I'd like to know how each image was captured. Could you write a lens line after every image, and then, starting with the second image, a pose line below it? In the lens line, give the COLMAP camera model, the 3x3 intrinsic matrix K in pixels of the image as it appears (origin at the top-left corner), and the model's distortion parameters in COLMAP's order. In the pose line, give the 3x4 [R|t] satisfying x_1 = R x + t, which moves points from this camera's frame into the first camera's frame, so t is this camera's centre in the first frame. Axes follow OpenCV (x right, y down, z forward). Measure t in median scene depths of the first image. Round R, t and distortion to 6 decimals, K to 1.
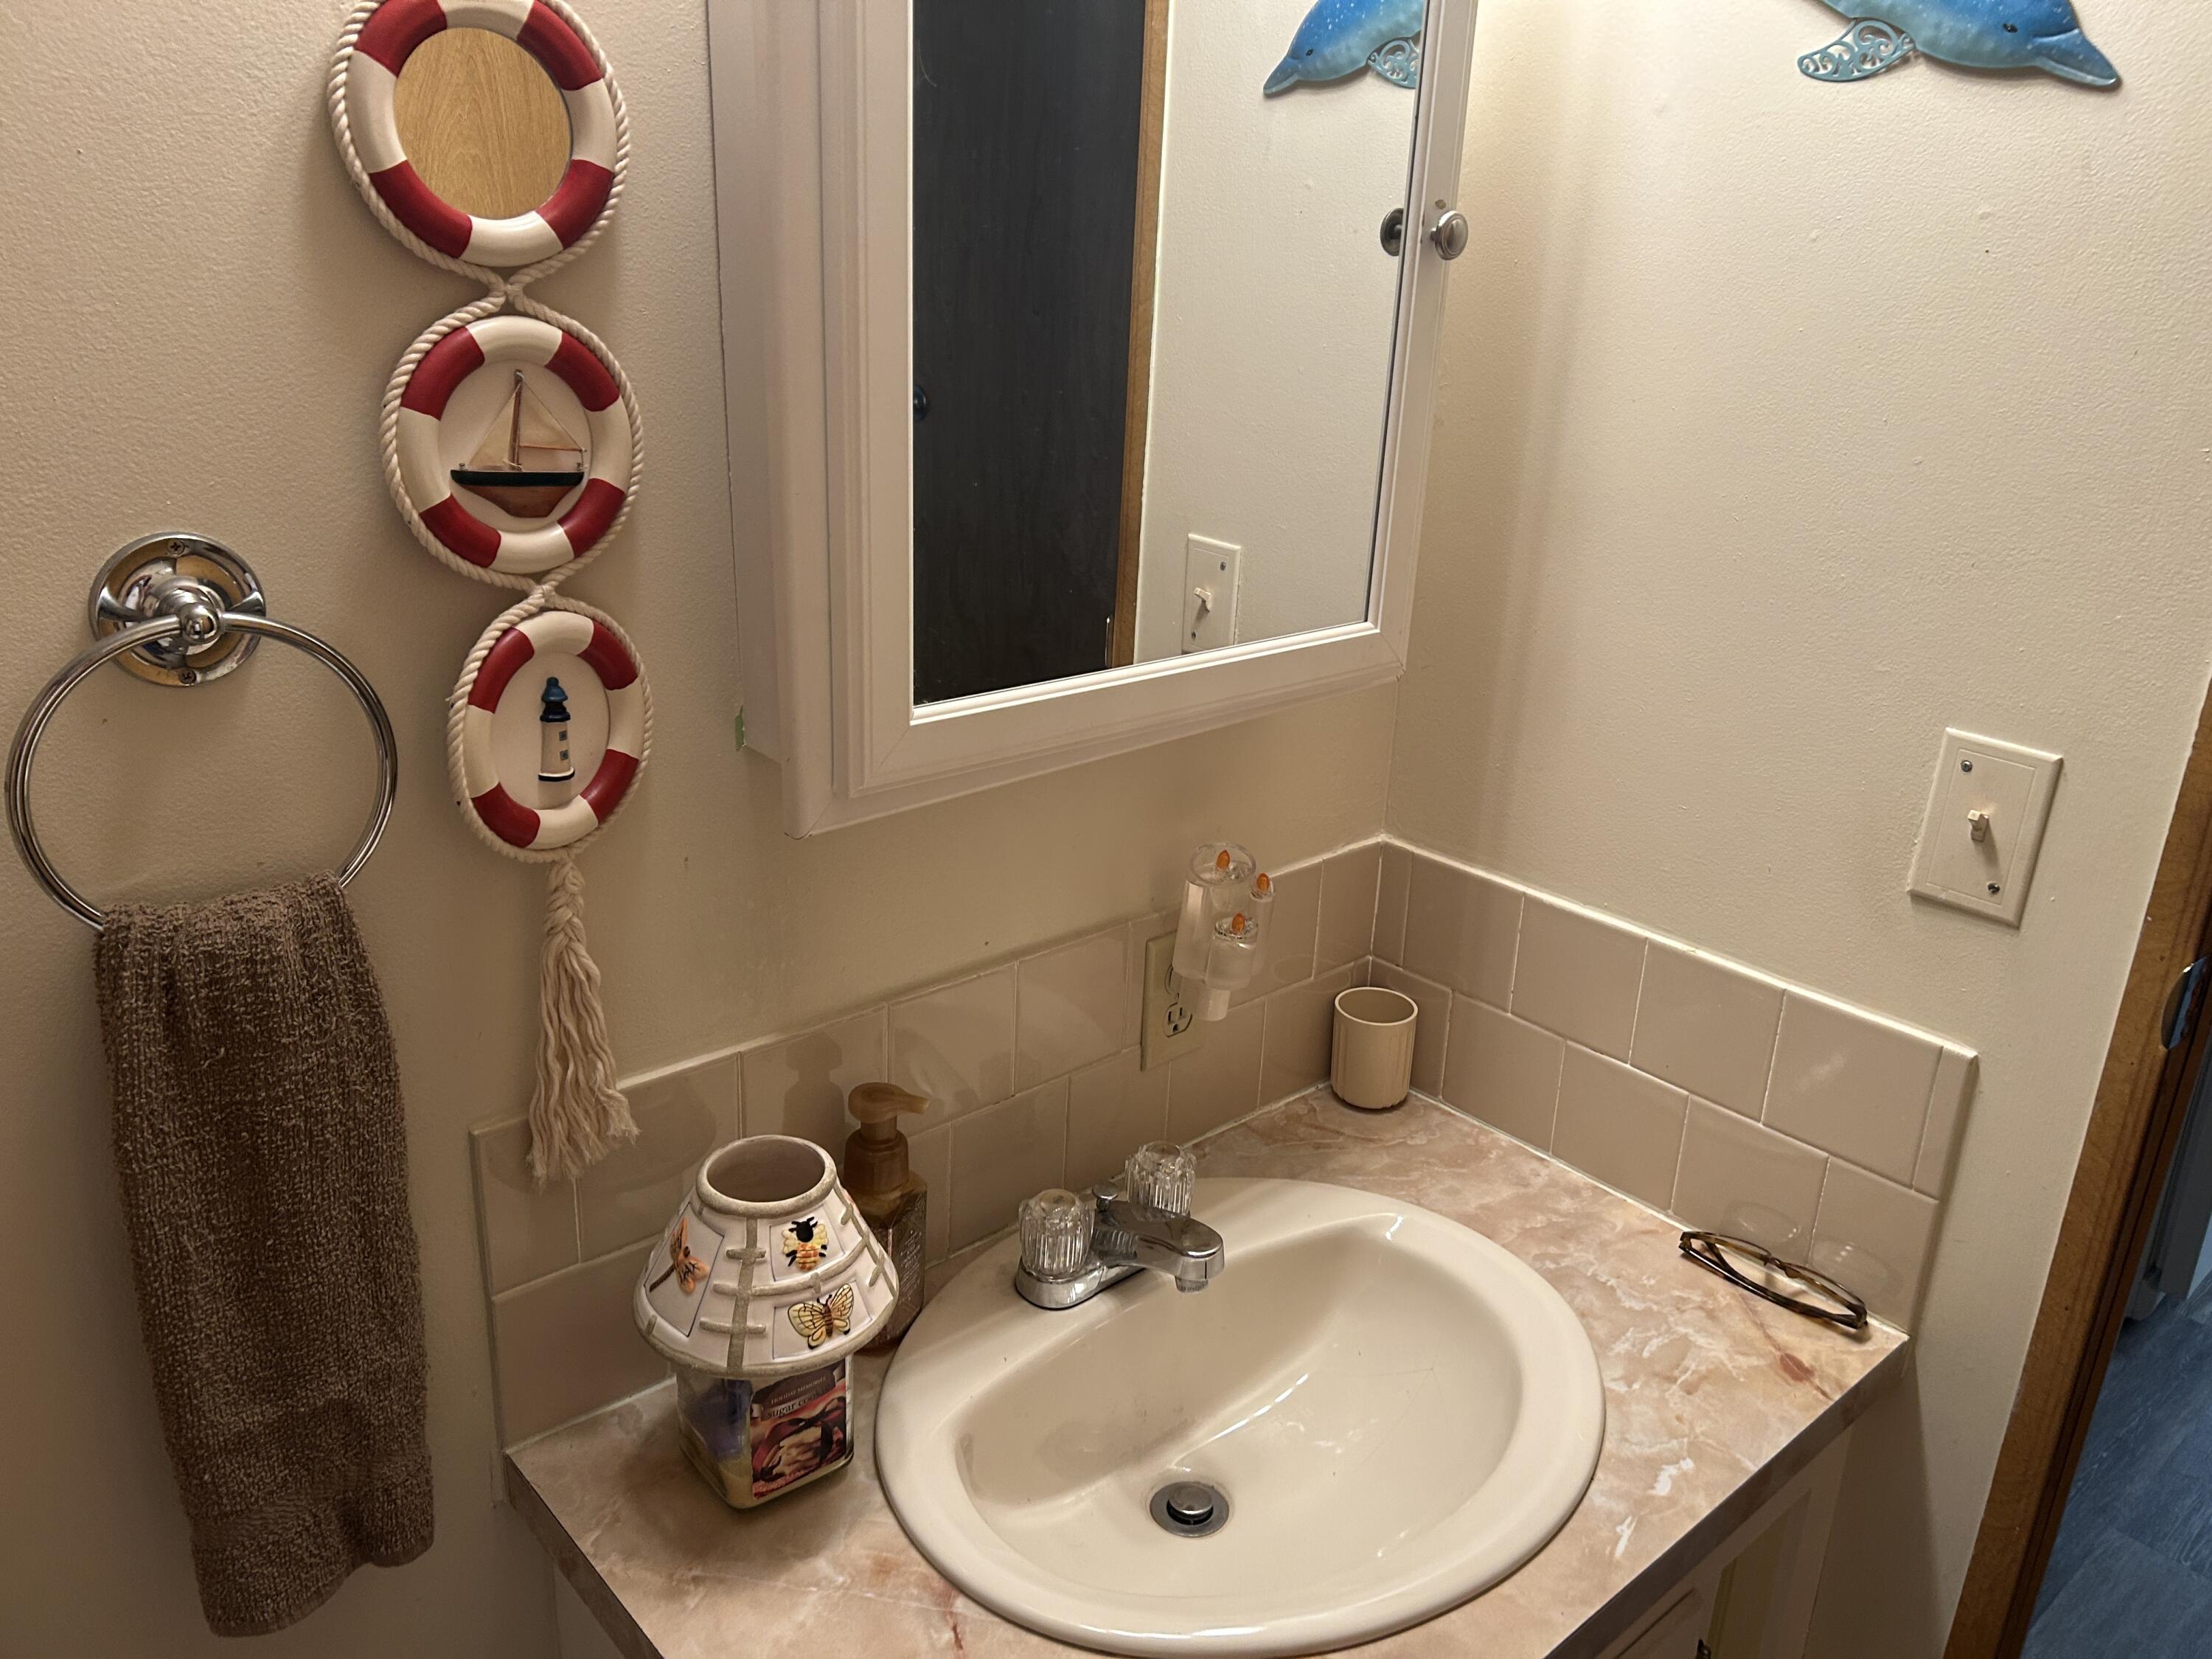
lens RADIAL K [[1675.8, 0, 1102.4], [0, 1675.8, 826.2], [0, 0, 1]] dist [0.013602, 0.002547]
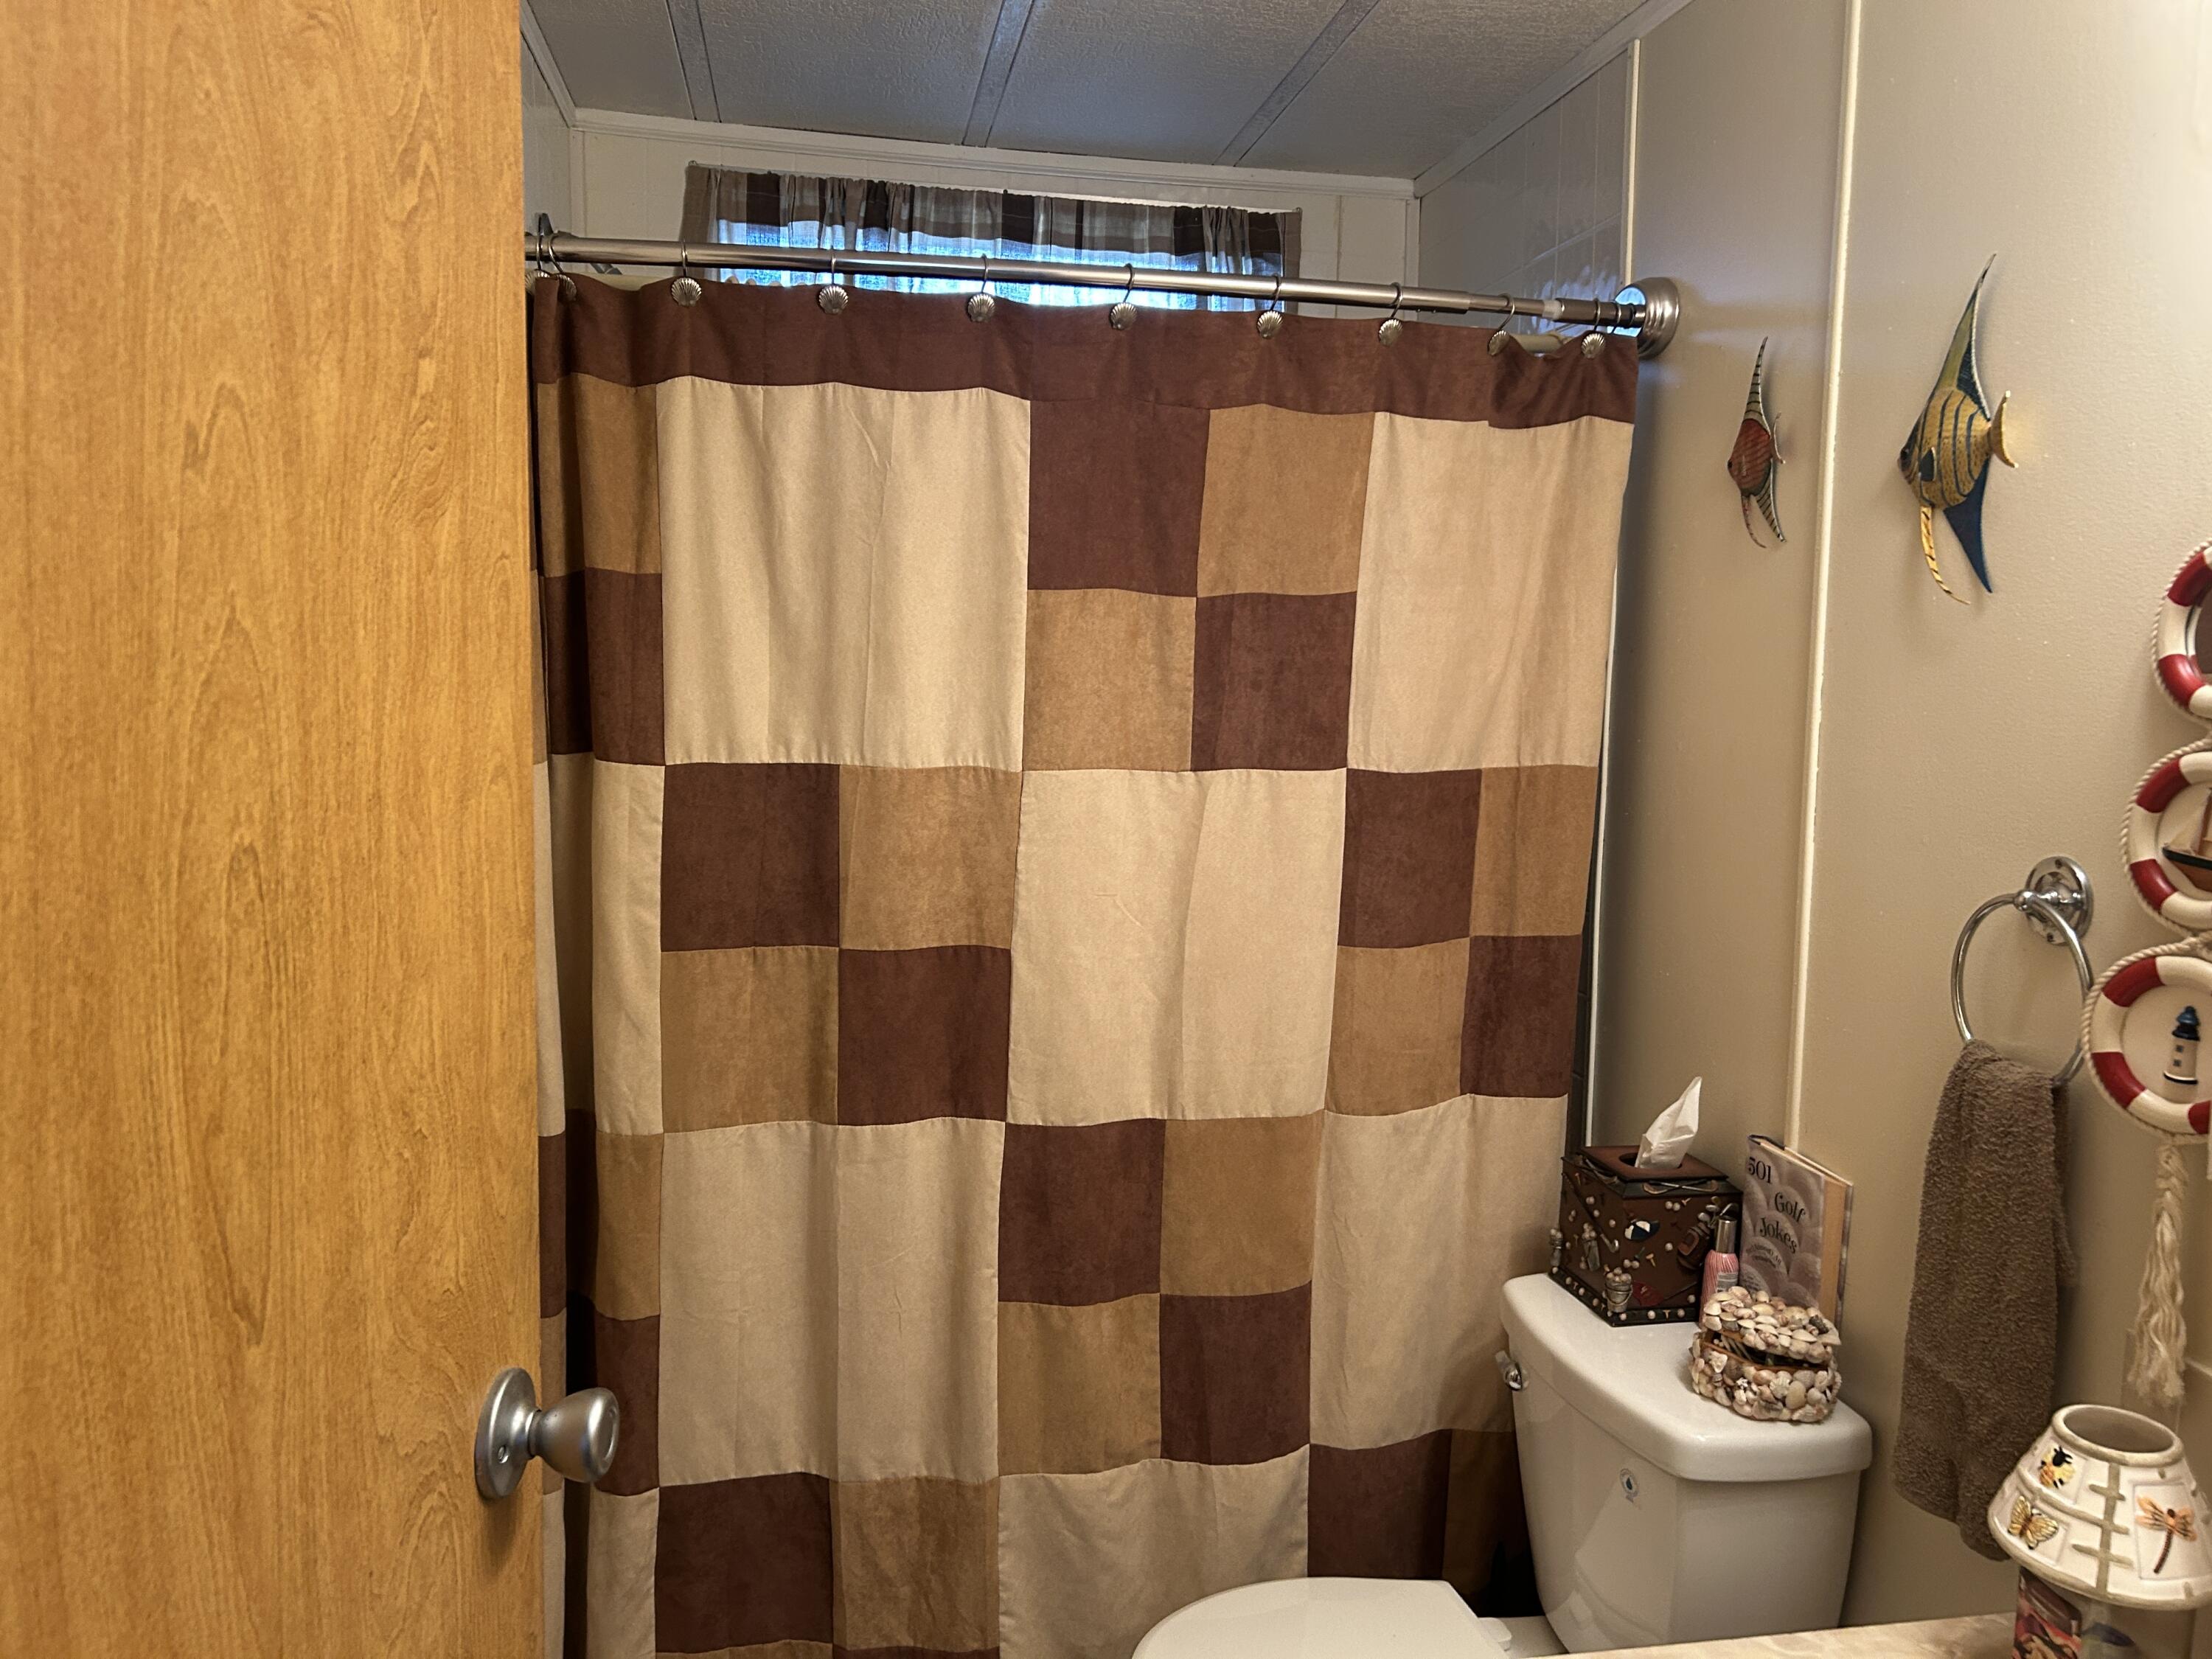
lens RADIAL K [[1638.1, 0, 1112.8], [0, 1638.1, 815.0], [0, 0, 1]] dist [0.040201, -0.046028]
pose [[-0.508734, 0.042207, -0.859888, 1.194558], [-0.327255, 0.914344, 0.238493, -0.250841], [0.796300, 0.402732, -0.451346, 0.803811]]
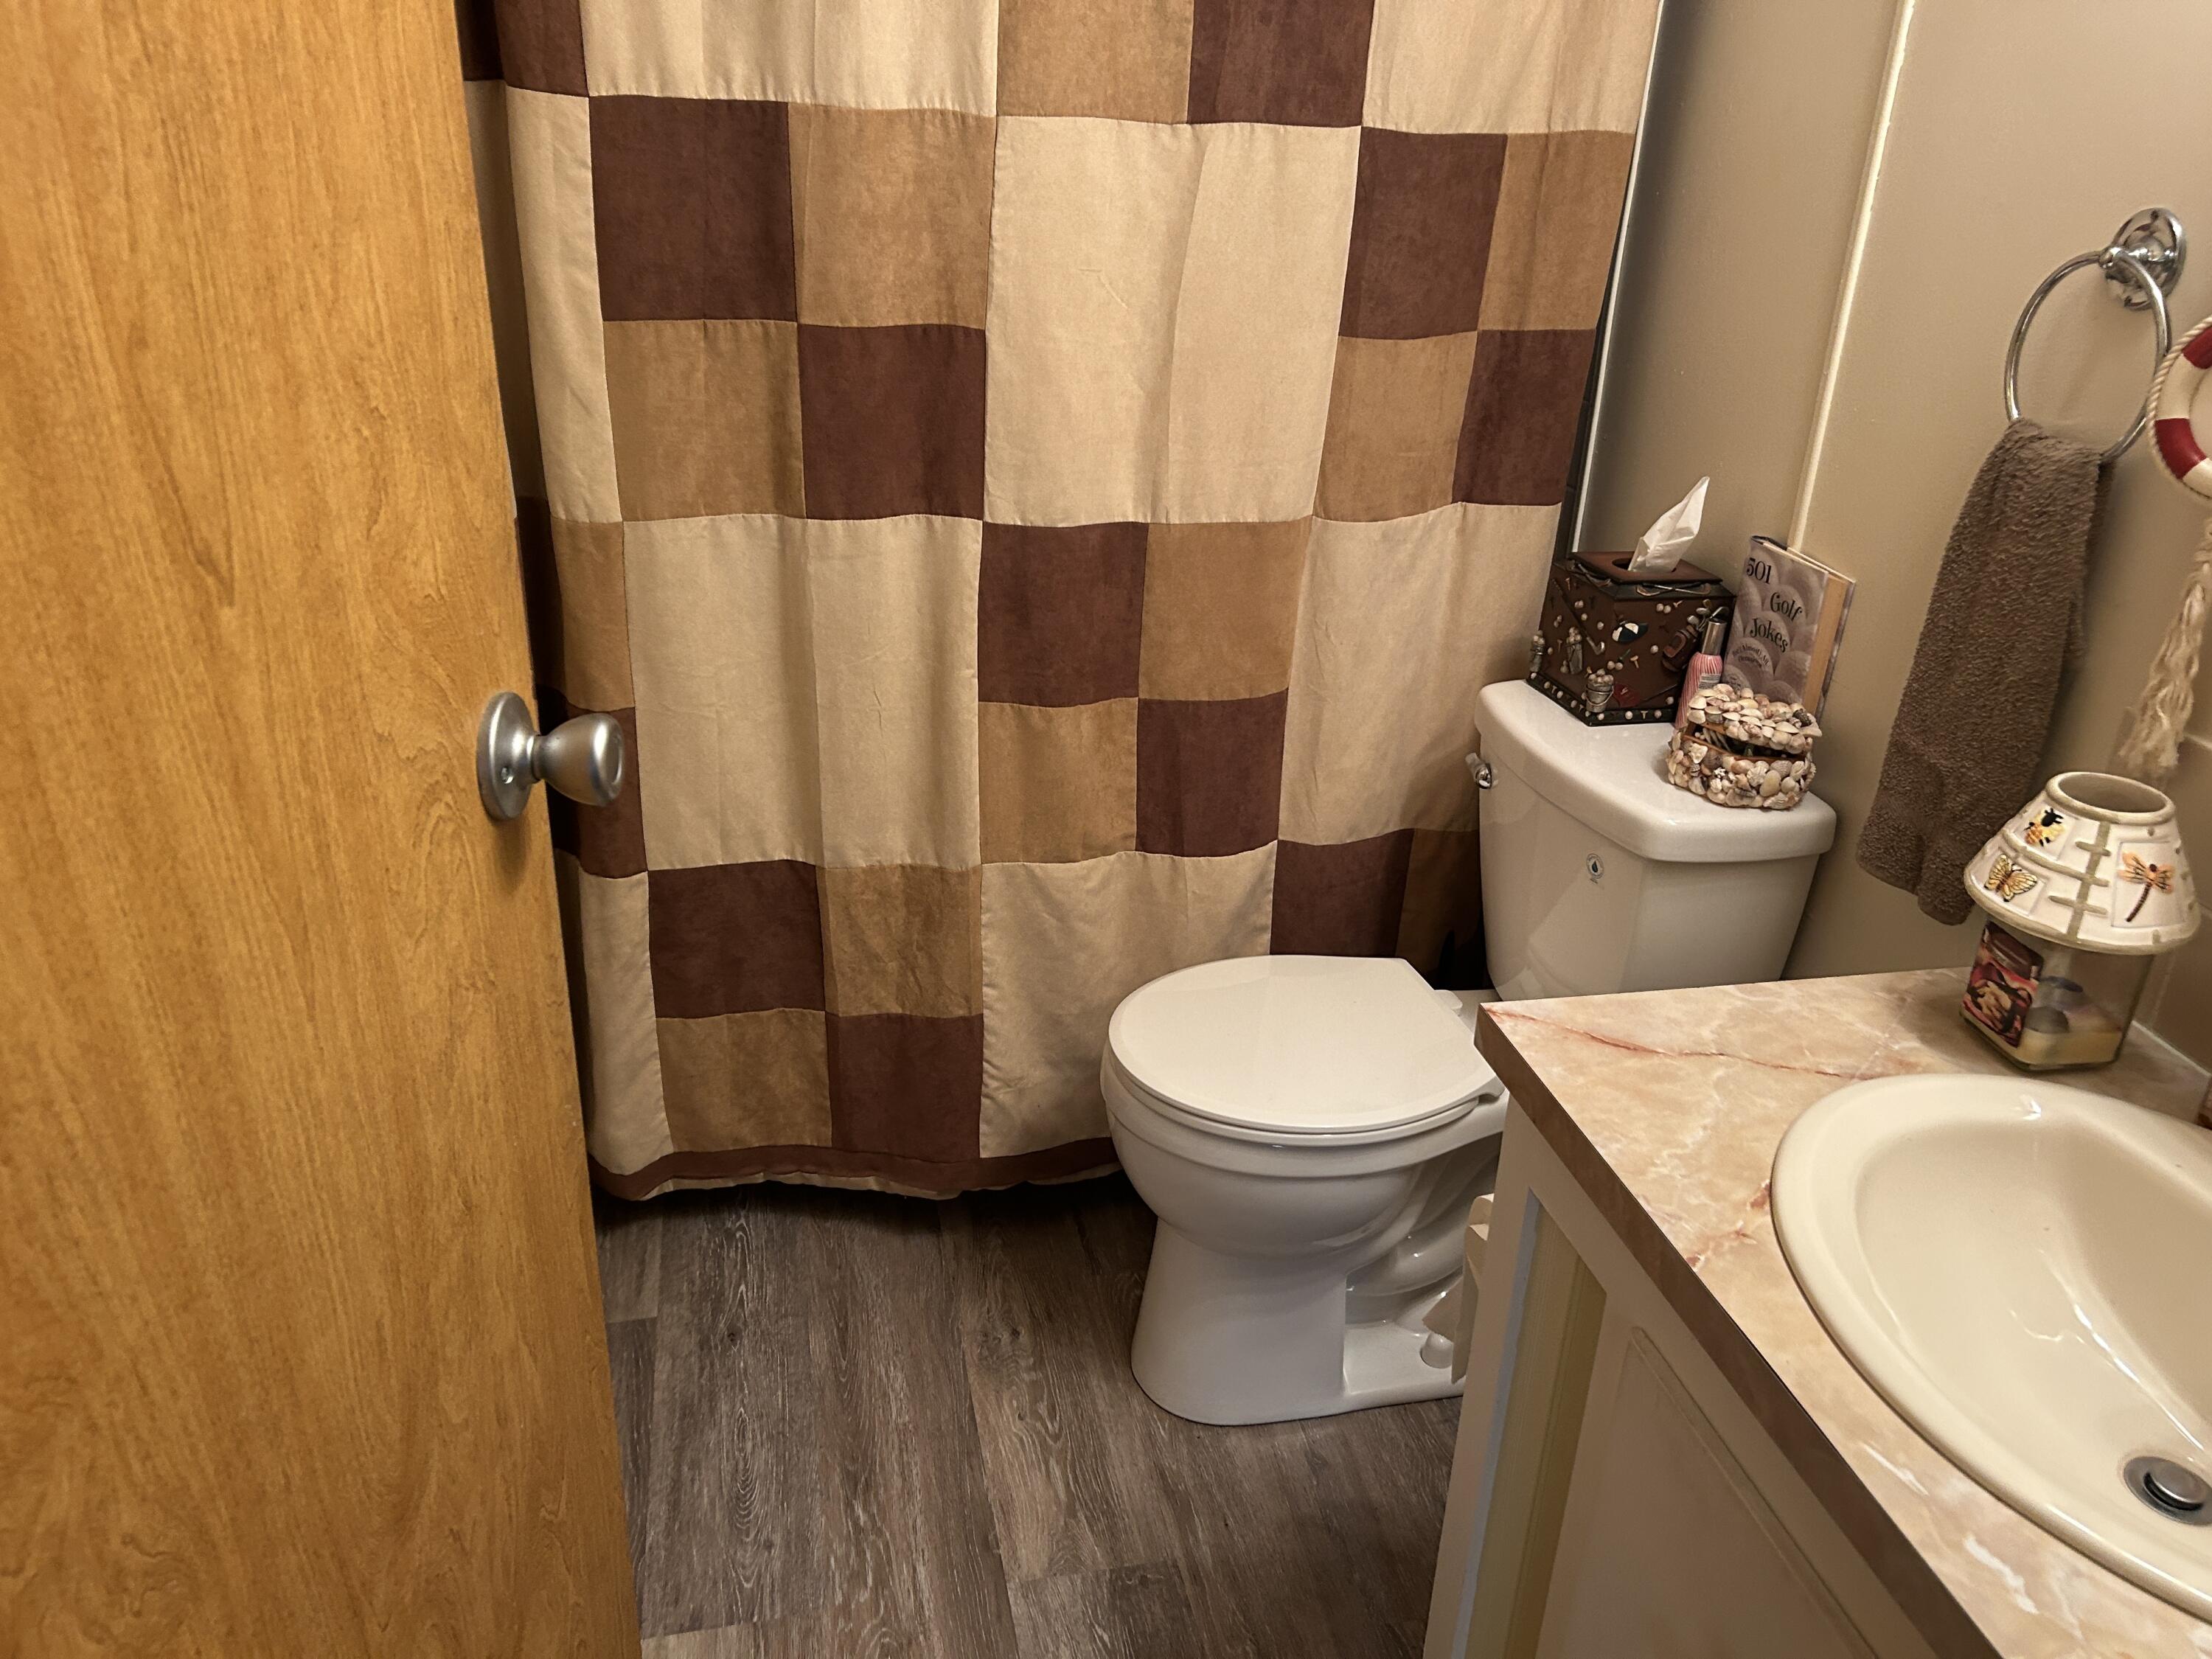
lens RADIAL K [[1655.3, 0, 1119.1], [0, 1655.3, 816.9], [0, 0, 1]] dist [0.067451, -0.074499]
pose [[-0.480668, 0.313932, -0.818783, 1.173377], [-0.350238, 0.787284, 0.507462, -0.150037], [0.803923, 0.530689, -0.268471, 0.777527]]
